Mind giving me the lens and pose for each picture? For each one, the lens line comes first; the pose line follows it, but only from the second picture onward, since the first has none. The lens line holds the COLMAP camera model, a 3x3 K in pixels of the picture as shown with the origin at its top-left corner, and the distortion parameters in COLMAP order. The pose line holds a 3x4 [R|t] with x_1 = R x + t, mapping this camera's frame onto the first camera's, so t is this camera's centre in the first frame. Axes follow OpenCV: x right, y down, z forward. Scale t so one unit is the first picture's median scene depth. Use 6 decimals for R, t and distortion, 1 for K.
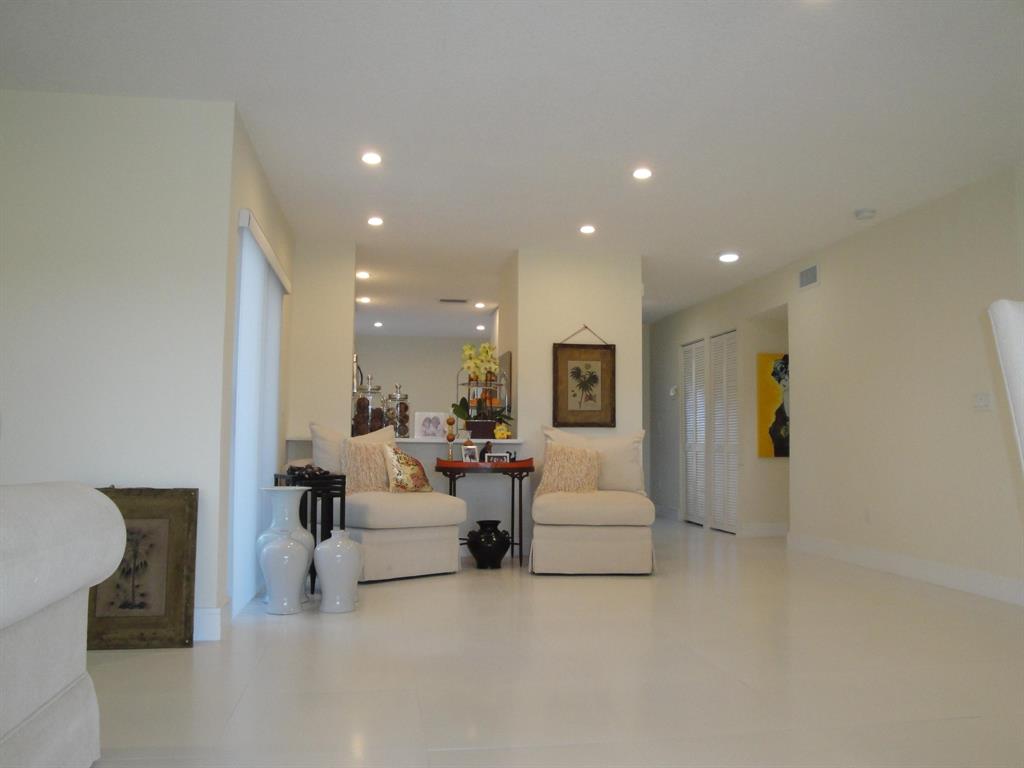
lens RADIAL K [[850.6, 0, 520.4], [0, 850.6, 380.3], [0, 0, 1]] dist [-0.155175, 0.138592]
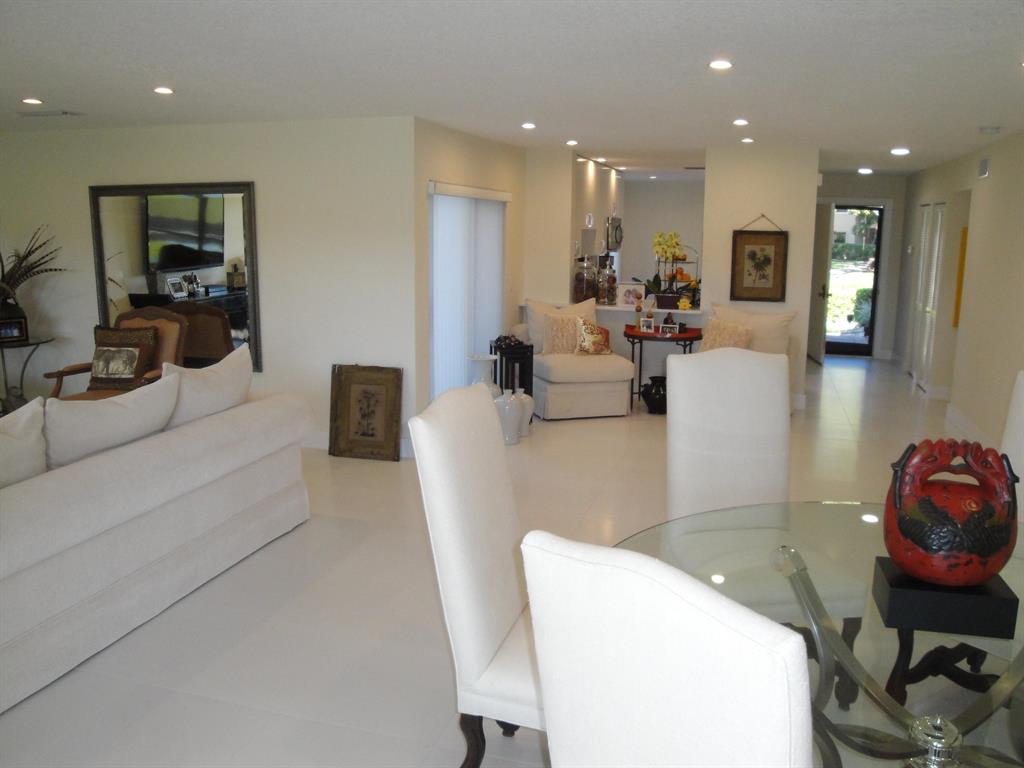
lens RADIAL K [[850.6, 0, 521.1], [0, 850.6, 383.0], [0, 0, 1]] dist [-0.155175, 0.138592]
pose [[0.900080, 0.083493, -0.427651, 0.300105], [0.026855, 0.968974, 0.245701, -0.136507], [0.434897, -0.232635, 0.869911, -0.200570]]
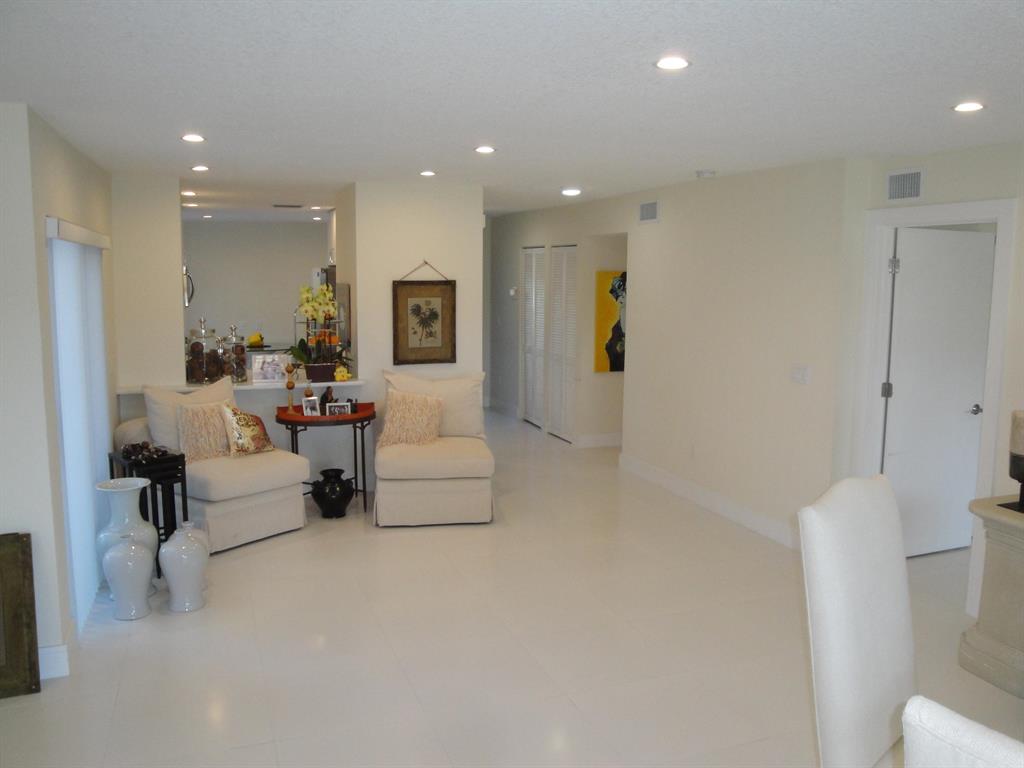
lens RADIAL K [[850.6, 0, 522.1], [0, 850.6, 384.4], [0, 0, 1]] dist [-0.155175, 0.138592]
pose [[0.982553, -0.024297, 0.184388, 0.002361], [-0.014566, 0.978331, 0.206534, -0.134702], [-0.185411, -0.205616, 0.960908, 0.008464]]
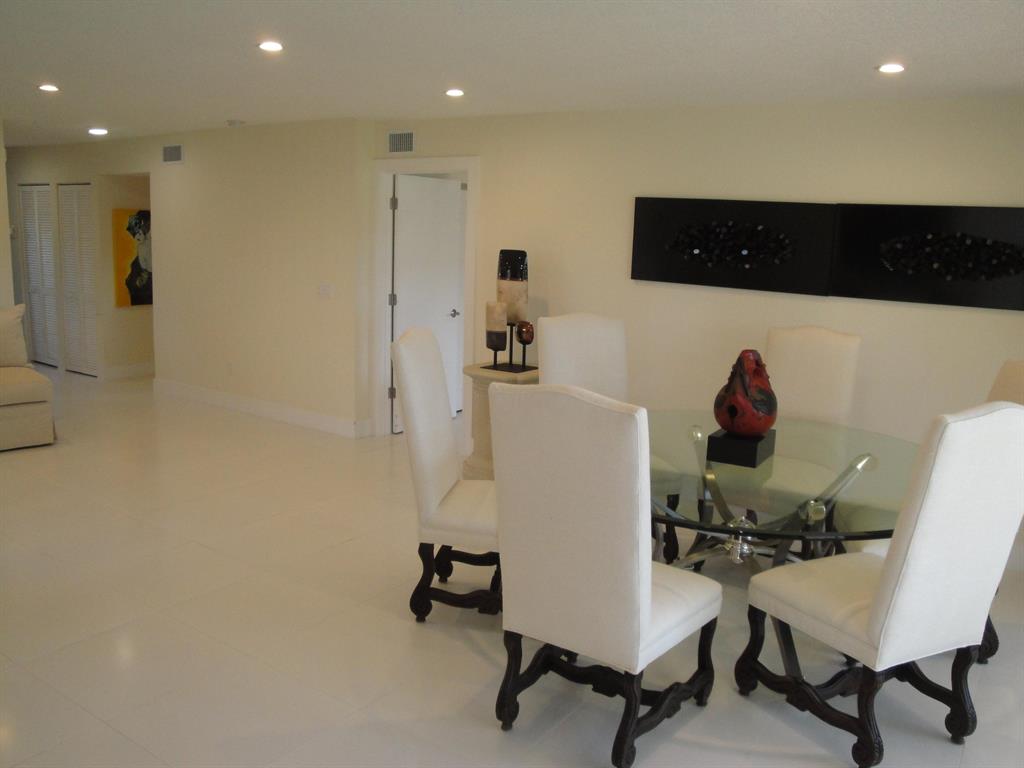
lens RADIAL K [[850.6, 0, 512.2], [0, 850.6, 384.0], [0, 0, 1]] dist [-0.155175, 0.138592]
pose [[0.698288, -0.113782, 0.706716, -0.154941], [-0.080820, 0.968441, 0.235777, -0.129371], [-0.711240, -0.221757, 0.667055, -0.121456]]
